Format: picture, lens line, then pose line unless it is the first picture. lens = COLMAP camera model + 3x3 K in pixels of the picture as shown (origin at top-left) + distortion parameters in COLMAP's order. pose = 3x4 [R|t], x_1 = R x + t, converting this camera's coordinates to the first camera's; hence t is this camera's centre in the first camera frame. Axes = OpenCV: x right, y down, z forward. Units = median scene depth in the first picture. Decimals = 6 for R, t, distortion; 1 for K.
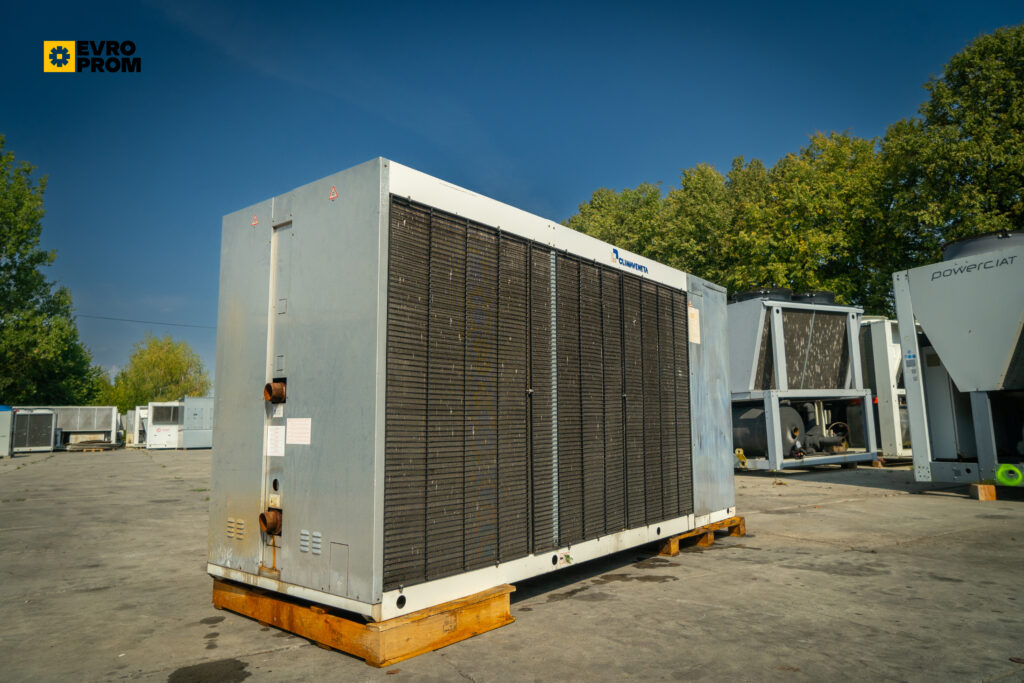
lens RADIAL K [[690.9, 0, 512.0], [0, 690.9, 341.5], [0, 0, 1]] dist [-0.036265, 0.025875]
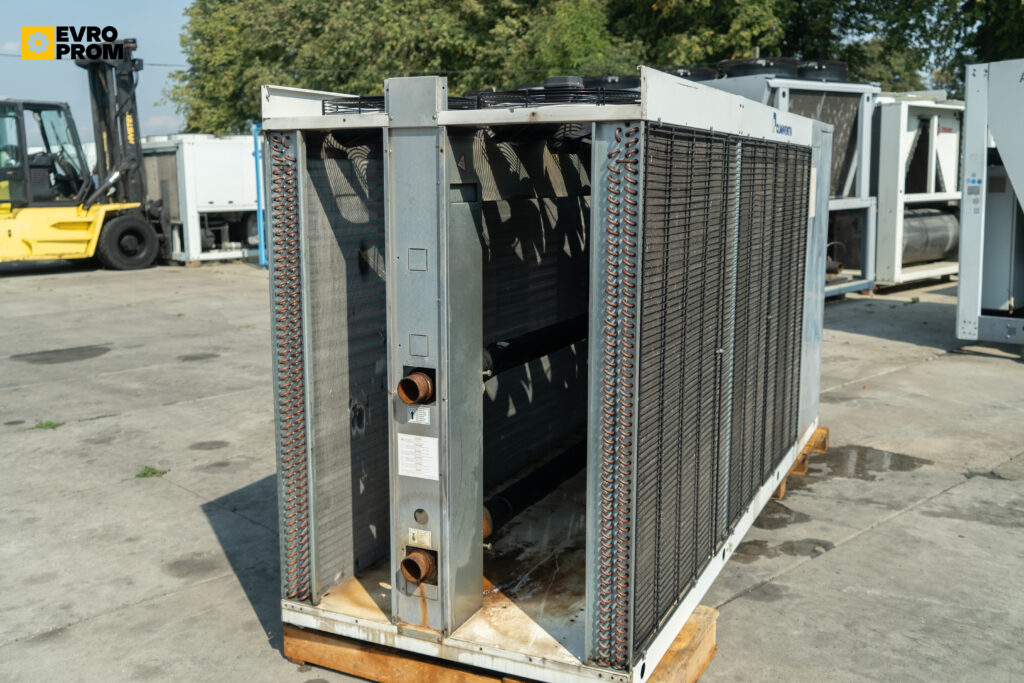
lens RADIAL K [[993.3, 0, 512.0], [0, 993.3, 341.5], [0, 0, 1]] dist [-0.002253, 0.004232]
pose [[0.973094, -0.033056, 0.228024, -0.323697], [-0.031189, 0.961648, 0.272508, -0.164851], [-0.228287, -0.272288, 0.934743, 0.052448]]
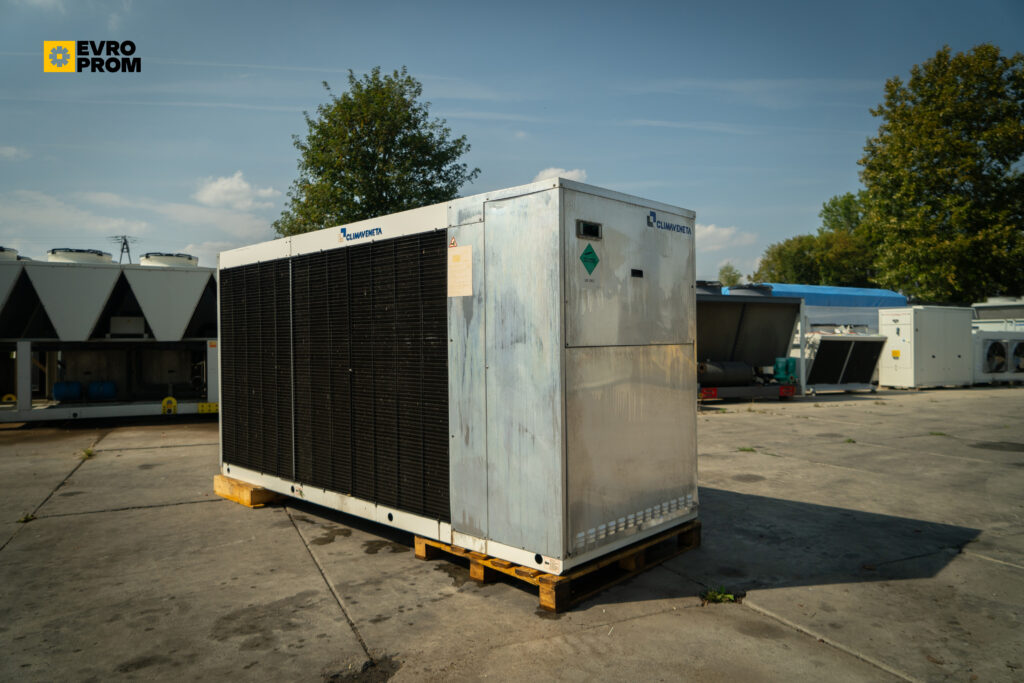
lens RADIAL K [[690.9, 0, 512.0], [0, 690.9, 341.5], [0, 0, 1]] dist [-0.036265, 0.025875]
pose [[-0.090260, 0.010885, -0.995859, 1.074429], [0.127896, 0.991787, -0.000752, 0.062192], [0.987672, -0.127434, -0.090911, 1.231703]]
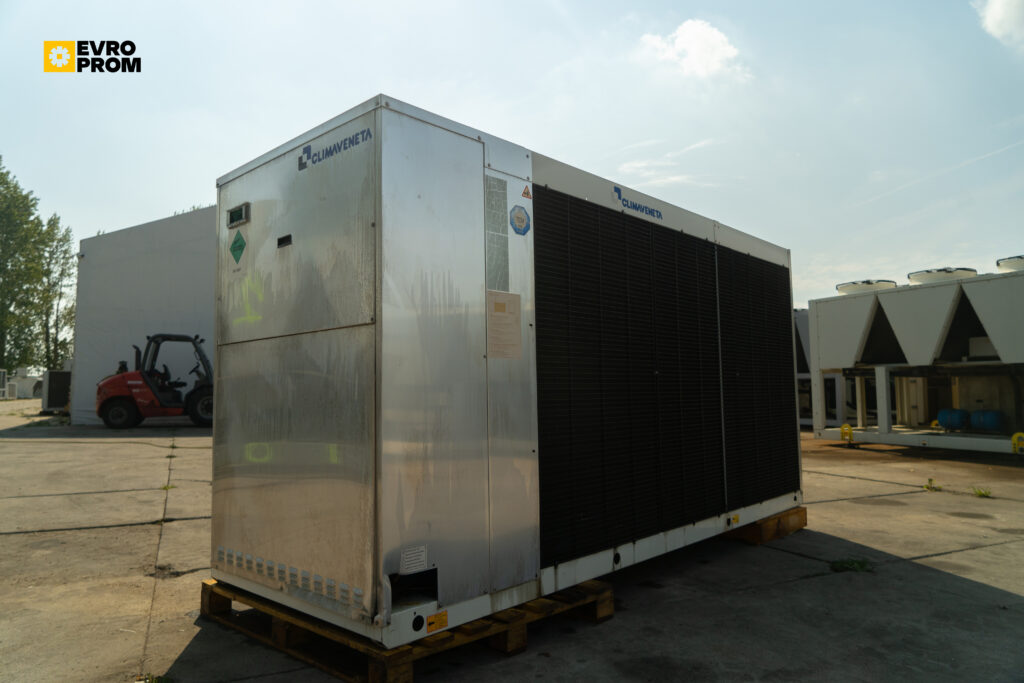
lens RADIAL K [[686.2, 0, 512.0], [0, 686.2, 341.5], [0, 0, 1]] dist [-0.033140, 0.018463]
pose [[-0.997331, 0.026517, 0.068023, 0.045269], [0.013018, 0.981369, -0.191693, 0.202418], [-0.071838, -0.190296, -0.979095, 1.855456]]
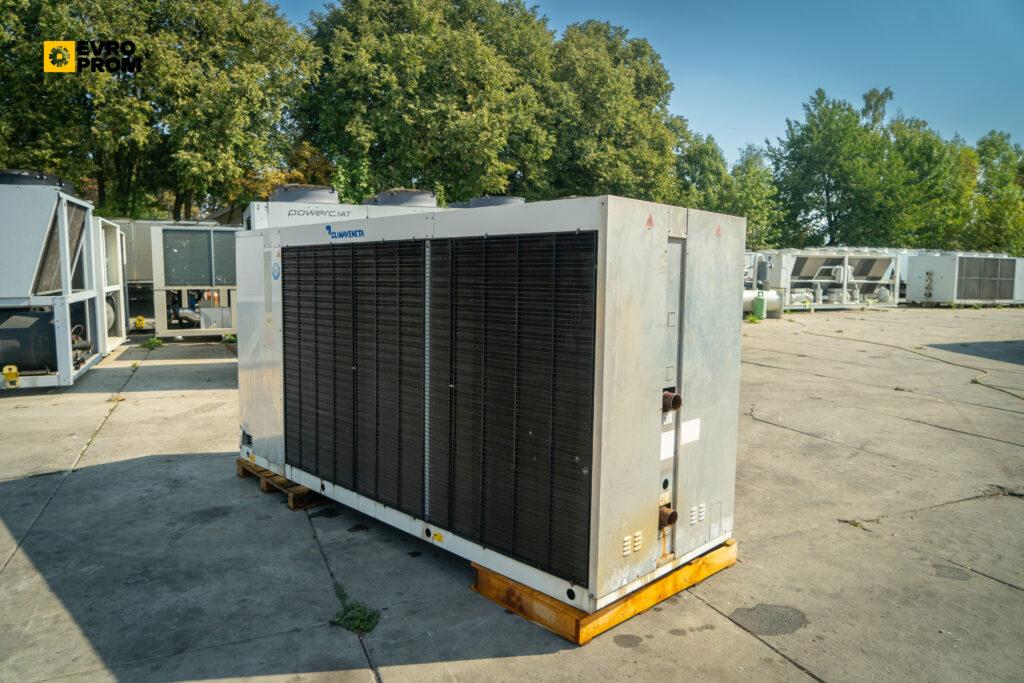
lens RADIAL K [[686.2, 0, 512.0], [0, 686.2, 341.5], [0, 0, 1]] dist [-0.033140, 0.018463]
pose [[0.107214, -0.084105, 0.990672, -0.969892], [-0.124024, 0.987501, 0.097258, -0.063053], [-0.986470, -0.133295, 0.095443, 0.788585]]
